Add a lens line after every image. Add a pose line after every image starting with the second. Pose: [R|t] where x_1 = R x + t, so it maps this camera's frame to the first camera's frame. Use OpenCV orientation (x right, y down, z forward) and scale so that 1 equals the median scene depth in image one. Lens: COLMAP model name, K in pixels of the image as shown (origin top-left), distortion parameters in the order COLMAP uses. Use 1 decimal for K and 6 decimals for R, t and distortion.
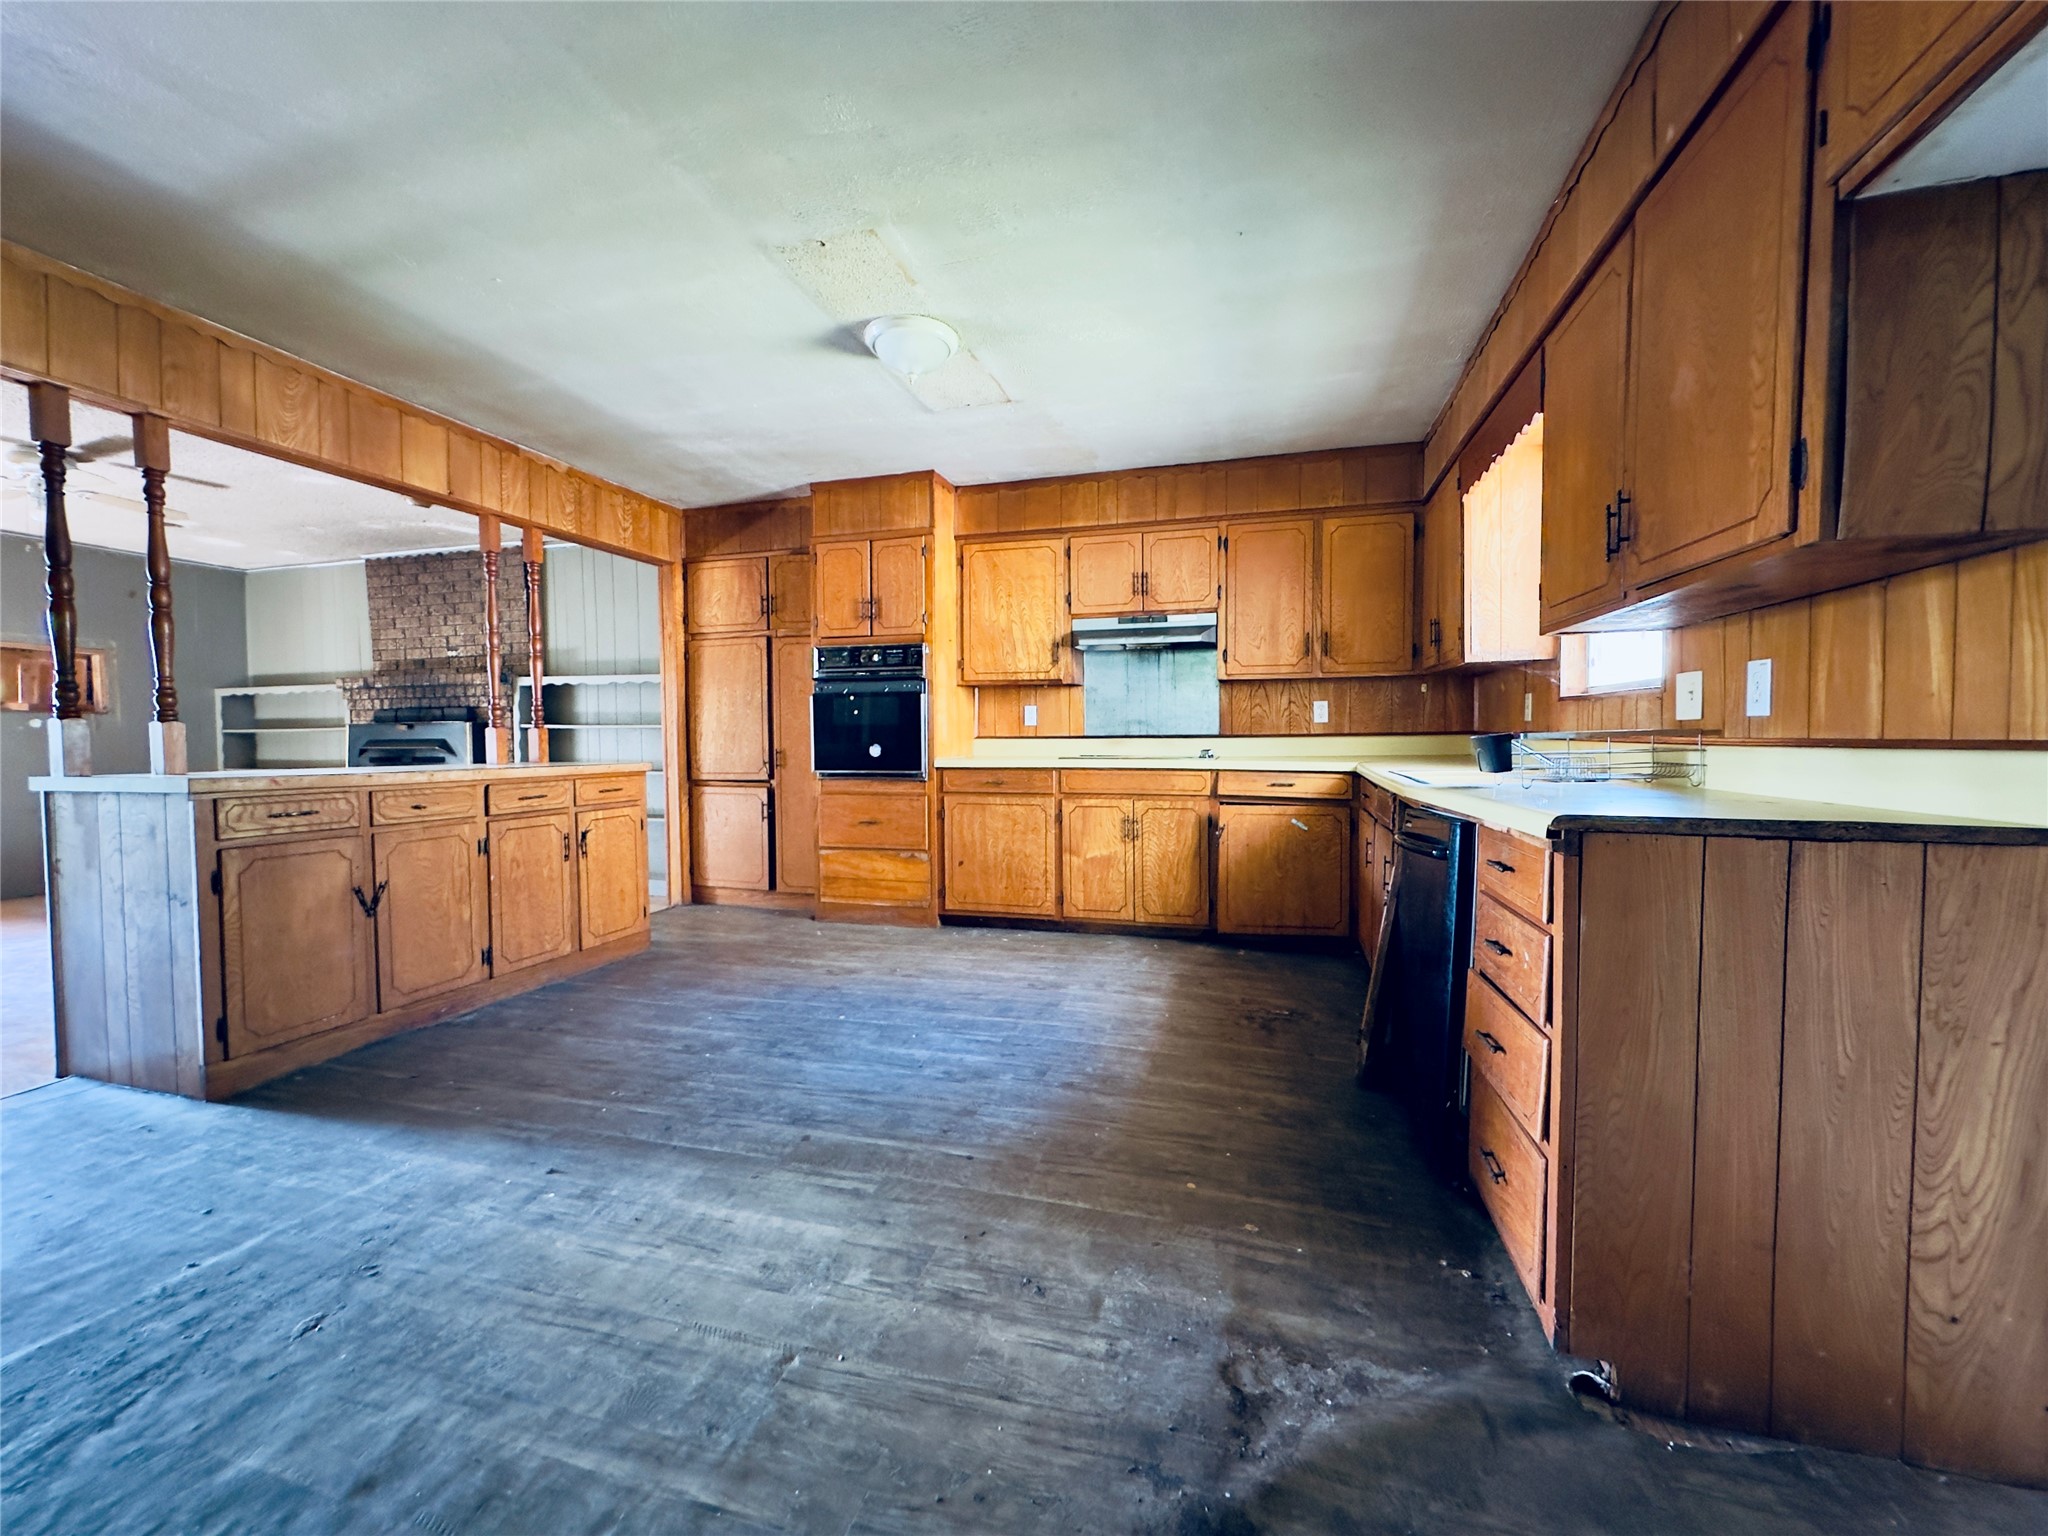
lens RADIAL K [[817.5, 0, 1031.1], [0, 817.5, 768.8], [0, 0, 1]] dist [0.001427, 0.000026]
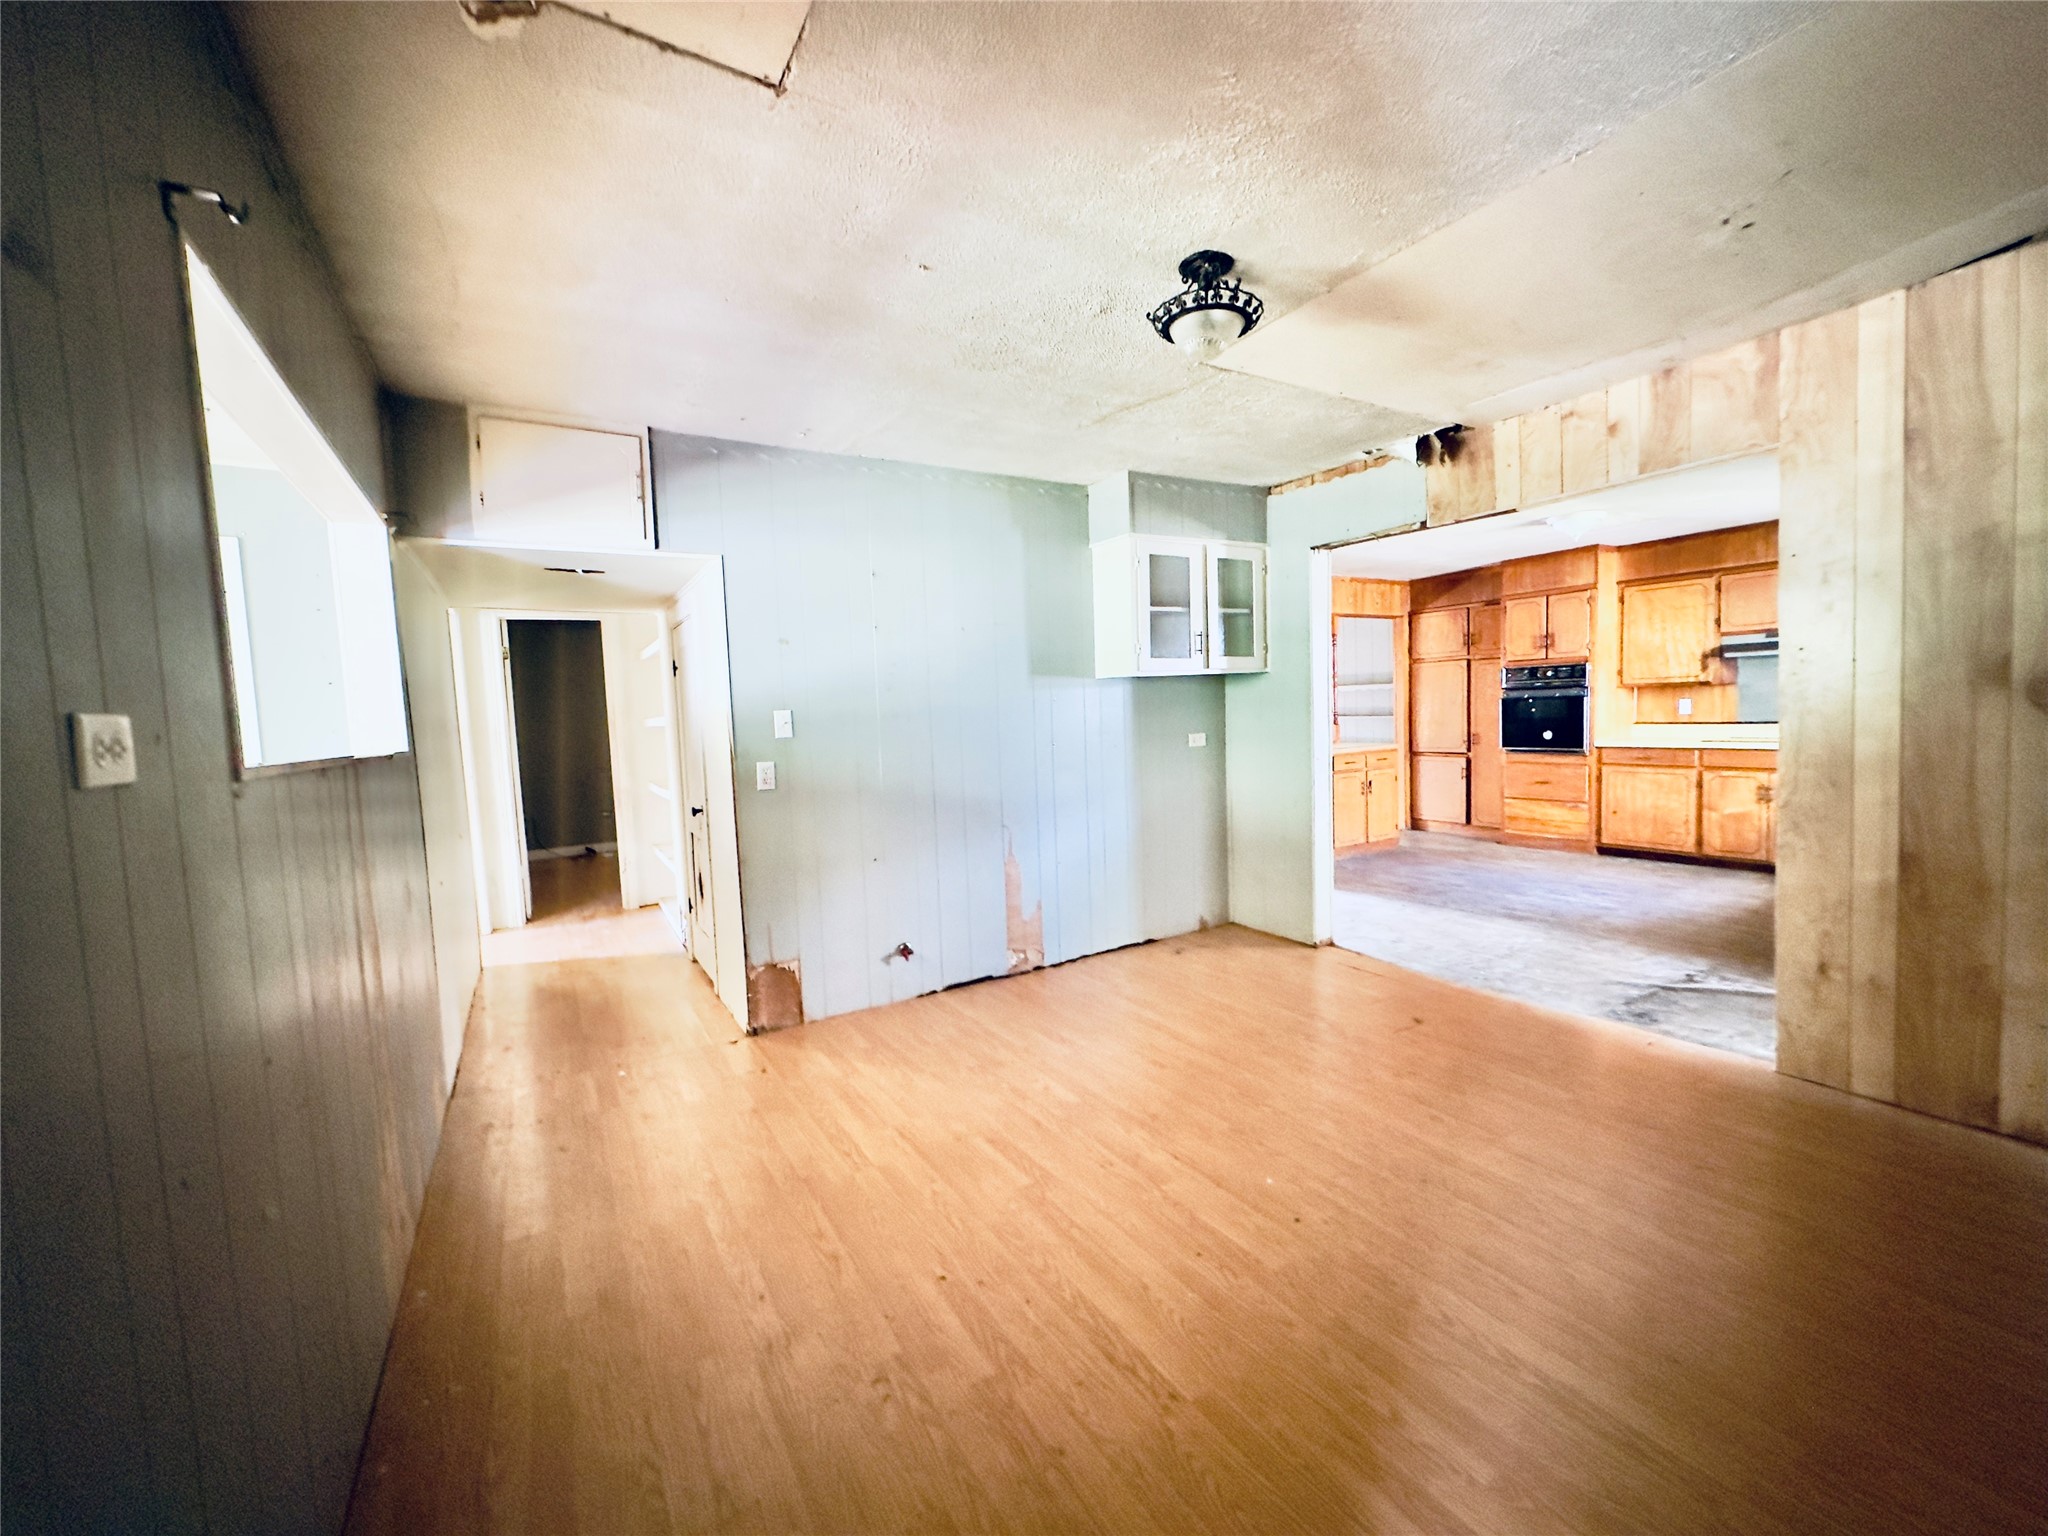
lens RADIAL K [[817.5, 0, 1029.3], [0, 817.5, 764.3], [0, 0, 1]] dist [0.001427, 0.000026]
pose [[0.731366, 0.023053, -0.681596, 0.138358], [0.007594, 0.999091, 0.041940, -0.038344], [0.681943, -0.035849, 0.730526, -0.750132]]
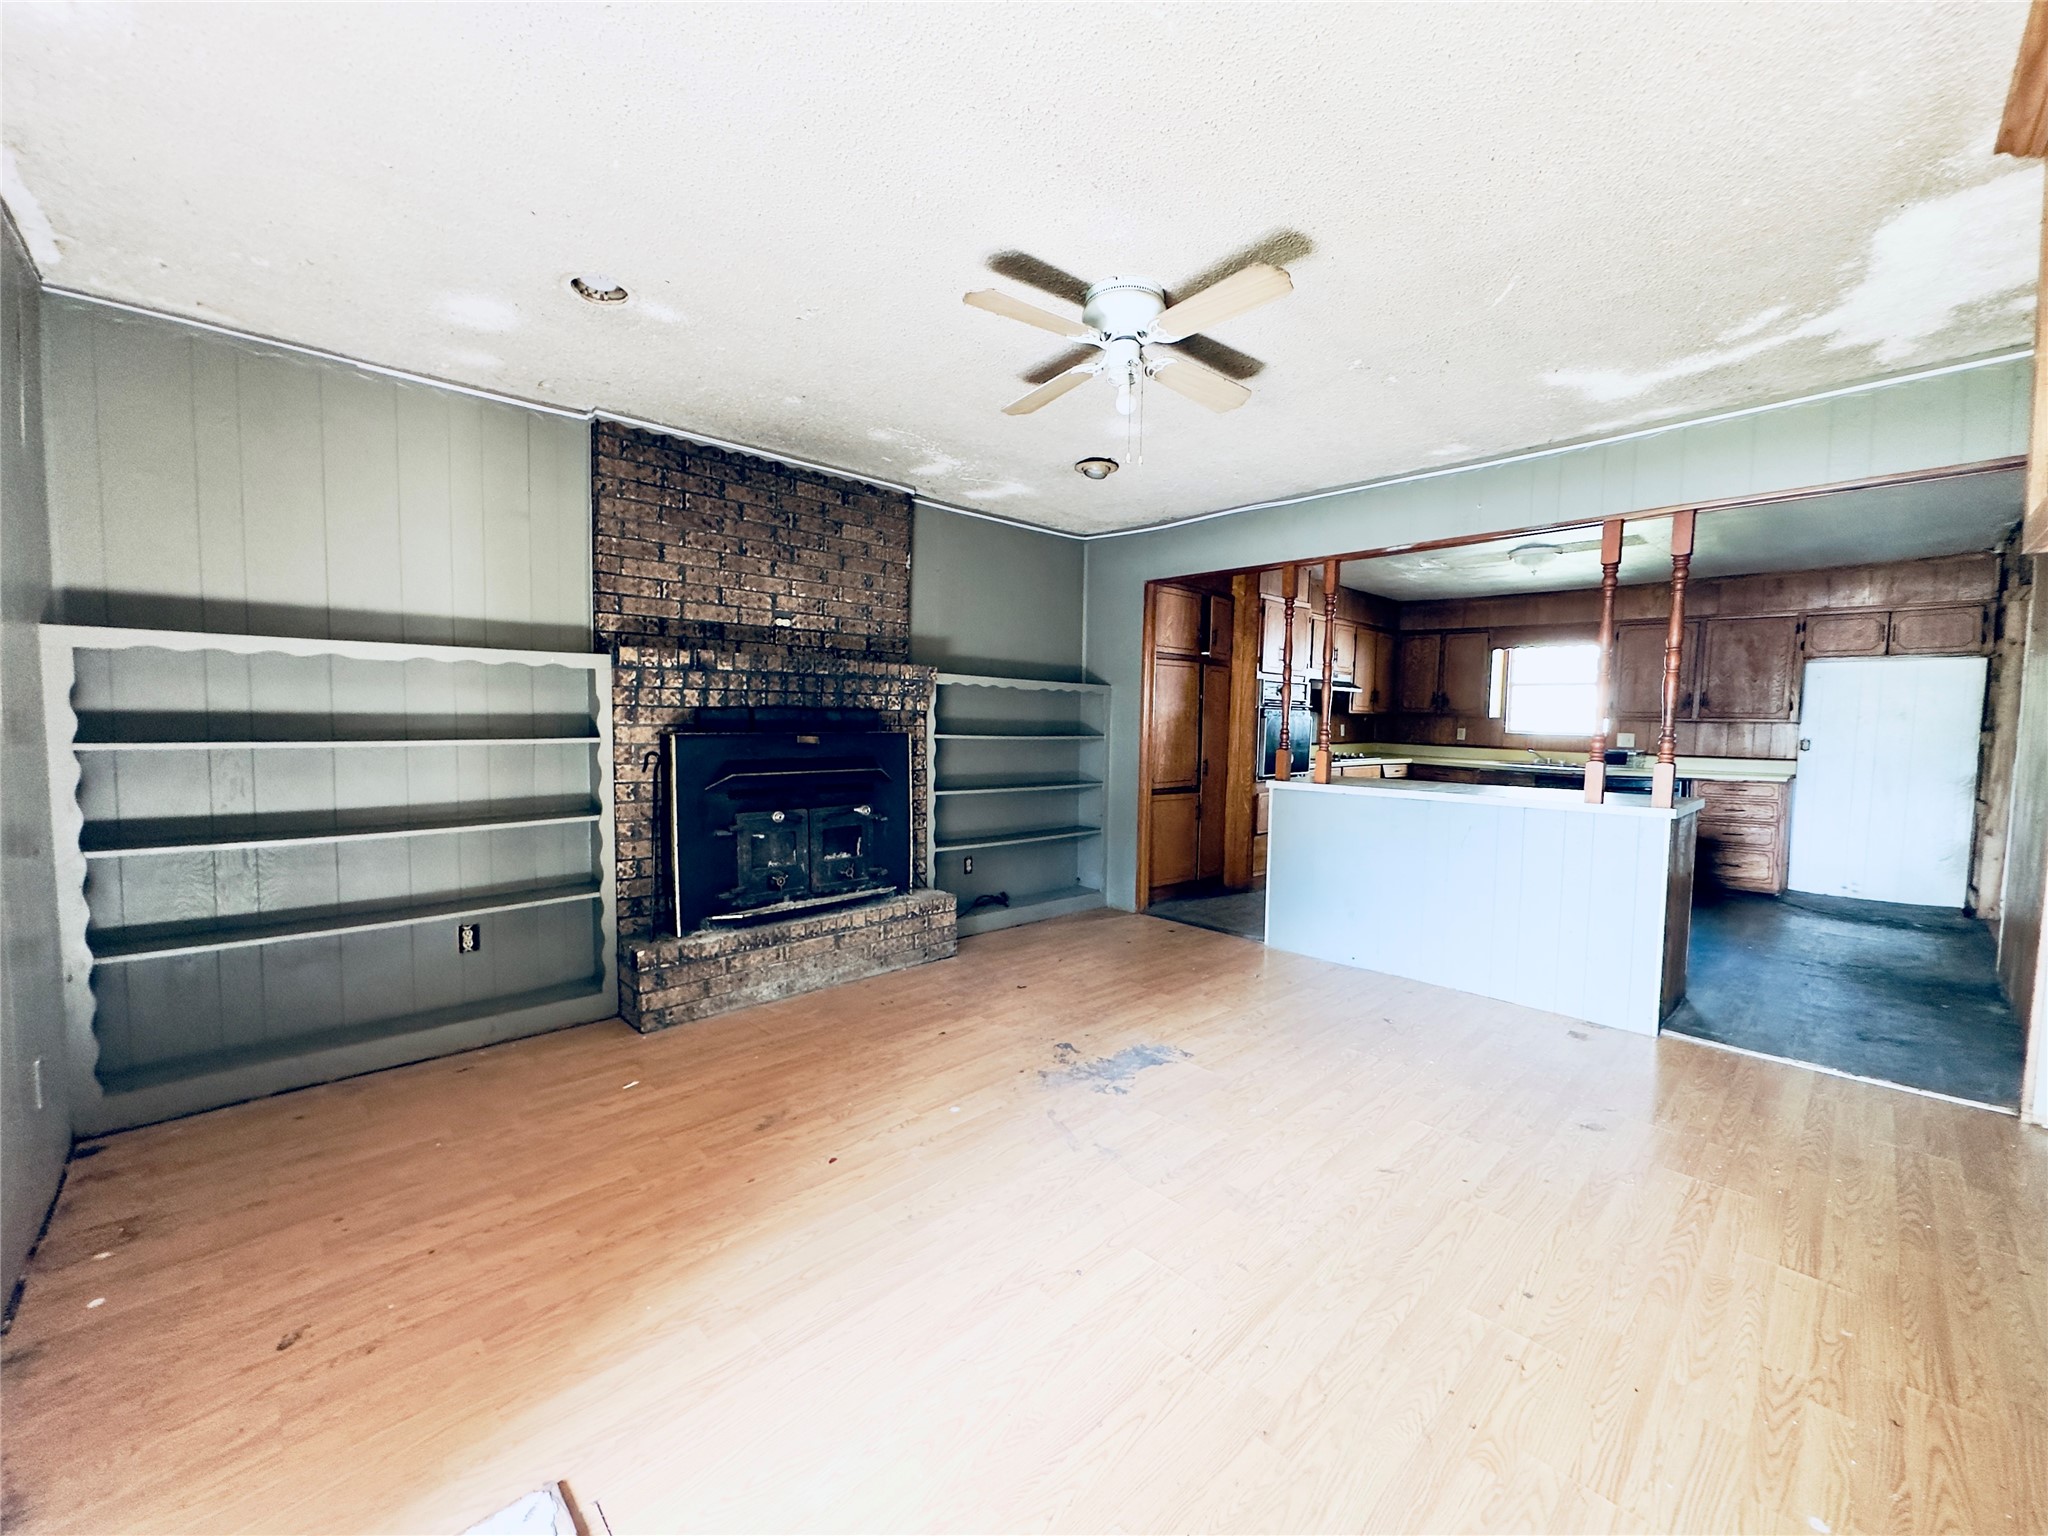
lens RADIAL K [[817.5, 0, 1023.7], [0, 817.5, 771.9], [0, 0, 1]] dist [0.001427, 0.000026]
pose [[0.512682, -0.039921, 0.857650, -1.388797], [0.018545, 0.999200, 0.035424, -0.050322], [-0.858378, -0.002256, 0.513012, 0.601701]]
